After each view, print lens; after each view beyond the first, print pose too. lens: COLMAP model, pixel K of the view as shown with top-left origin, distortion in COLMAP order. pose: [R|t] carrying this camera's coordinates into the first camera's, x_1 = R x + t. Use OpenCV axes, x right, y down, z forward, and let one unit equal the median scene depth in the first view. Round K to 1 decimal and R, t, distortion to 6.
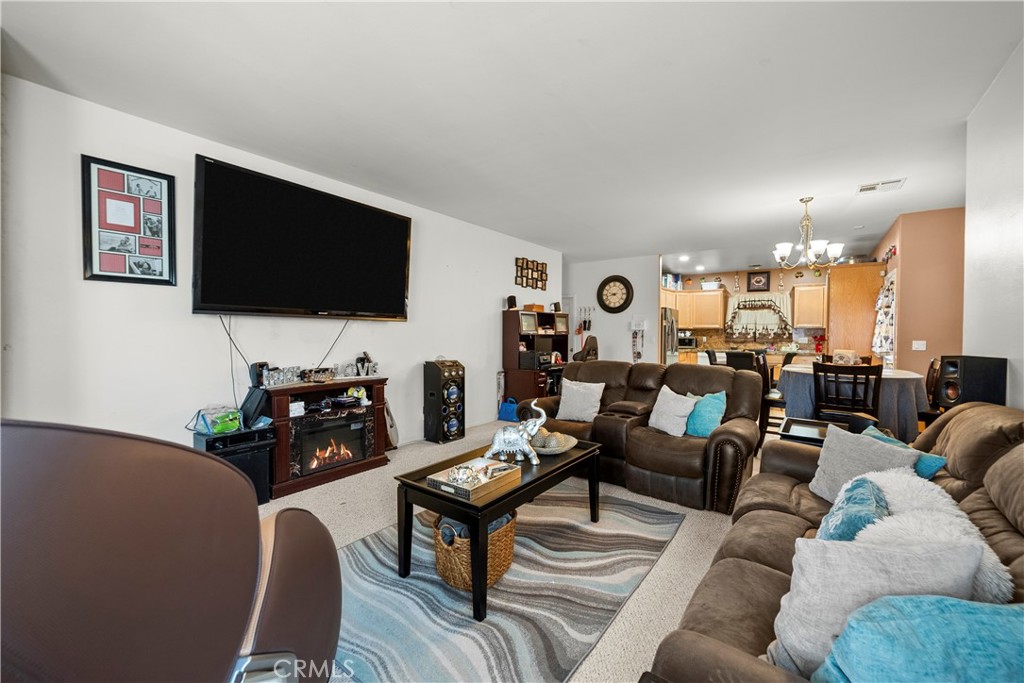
lens RADIAL K [[405.2, 0, 529.3], [0, 405.2, 339.4], [0, 0, 1]] dist [0.002224, -0.000061]
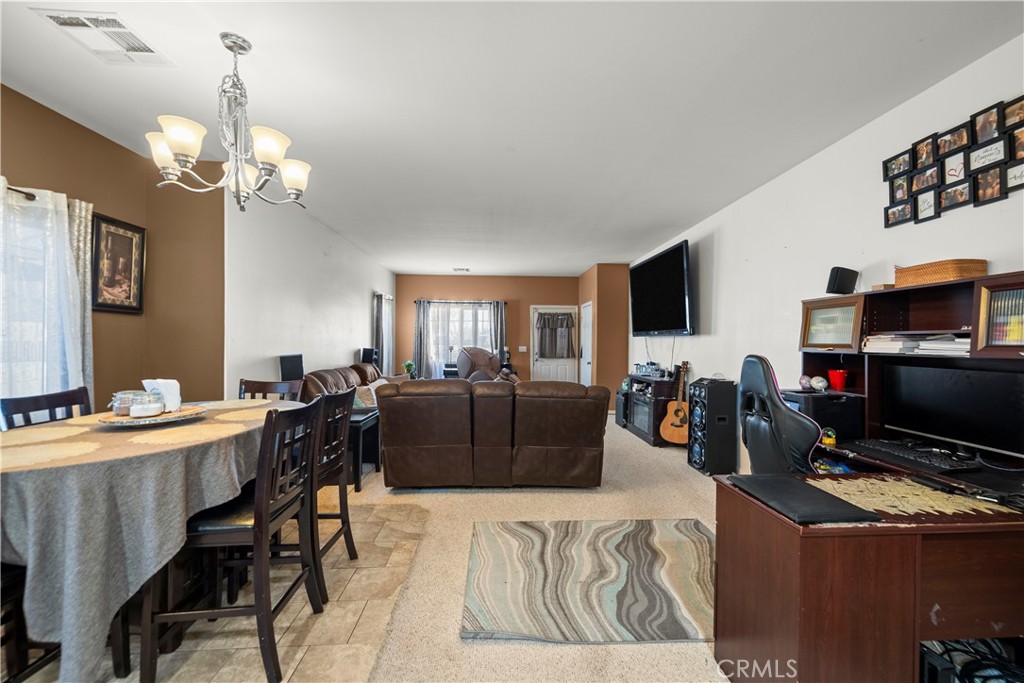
lens RADIAL K [[403.0, 0, 522.0], [0, 403.0, 345.0], [0, 0, 1]] dist [0.000747, 0.000288]
pose [[-0.779688, -0.004737, -0.626150, 0.470962], [-0.020056, 0.999647, 0.017411, -0.019435], [0.625847, 0.026133, -0.779508, 1.036821]]
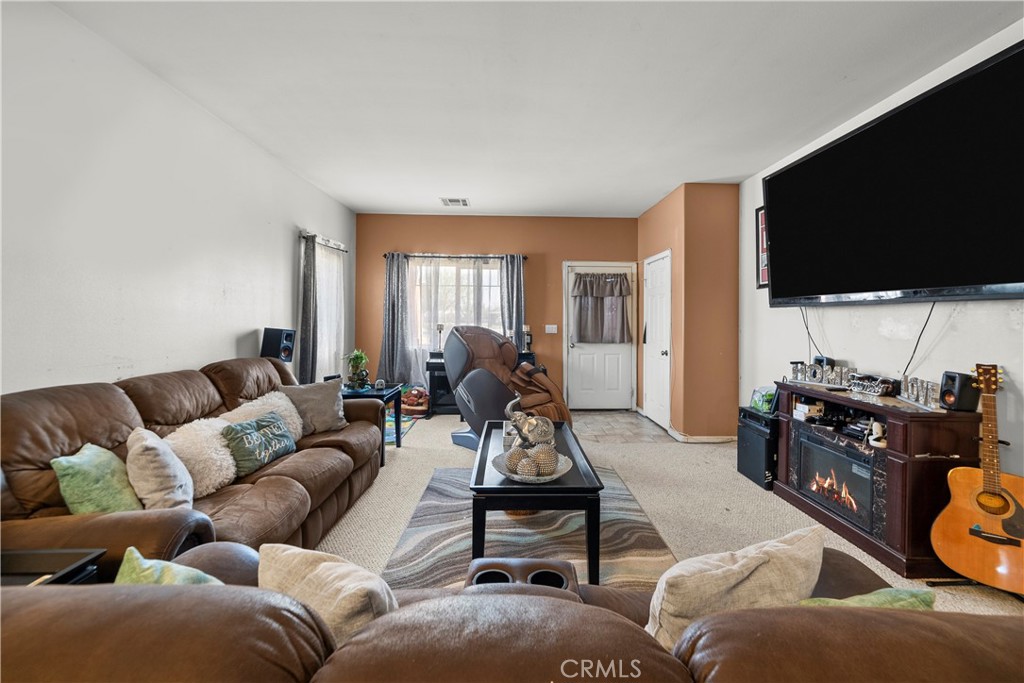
lens RADIAL K [[413.6, 0, 516.4], [0, 413.6, 319.9], [0, 0, 1]] dist [0.018309, -0.000118]
pose [[-0.806526, -0.010405, -0.591107, 0.224772], [-0.021168, 0.999712, 0.011285, -0.010956], [0.590820, 0.021614, -0.806514, 0.678931]]
